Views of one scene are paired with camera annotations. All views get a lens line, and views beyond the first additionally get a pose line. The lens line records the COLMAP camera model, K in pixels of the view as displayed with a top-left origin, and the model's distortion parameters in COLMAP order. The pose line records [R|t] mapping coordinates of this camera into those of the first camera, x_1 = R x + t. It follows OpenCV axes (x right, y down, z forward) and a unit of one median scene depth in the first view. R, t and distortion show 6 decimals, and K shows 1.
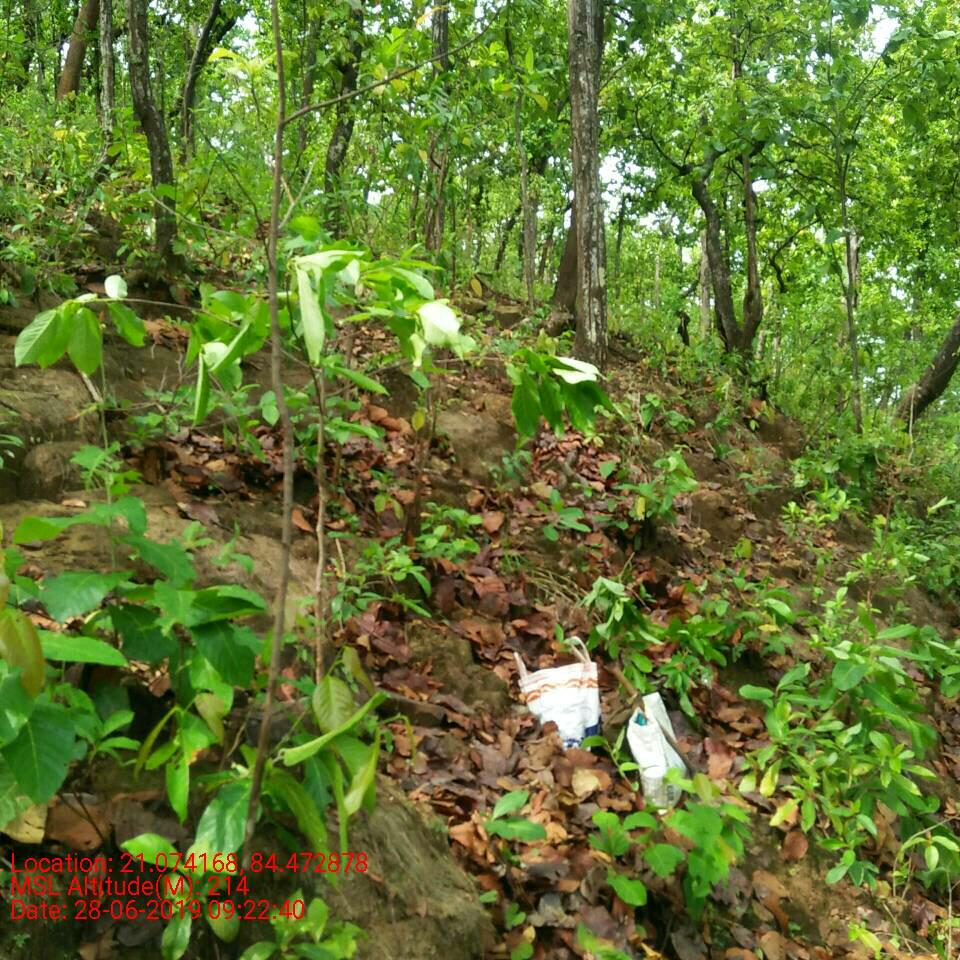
lens RADIAL K [[1014.6, 0, 495.2], [0, 1014.6, 493.9], [0, 0, 1]] dist [0.039373, 0.000000]
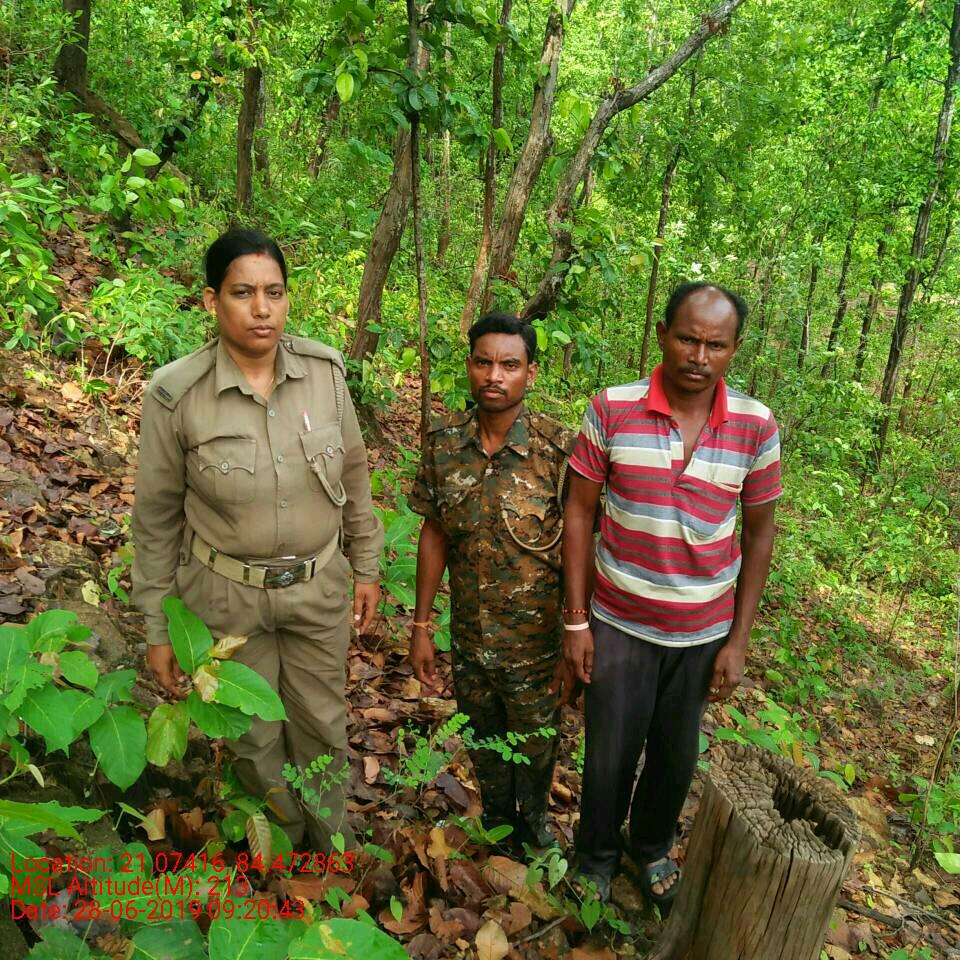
lens RADIAL K [[1014.6, 0, 461.7], [0, 1014.6, 495.1], [0, 0, 1]] dist [0.039373, 0.000000]
pose [[0.688857, -0.225827, 0.688824, -0.287102], [-0.091353, 0.915616, 0.391537, -0.084142], [-0.719118, -0.332640, 0.610099, -0.470740]]
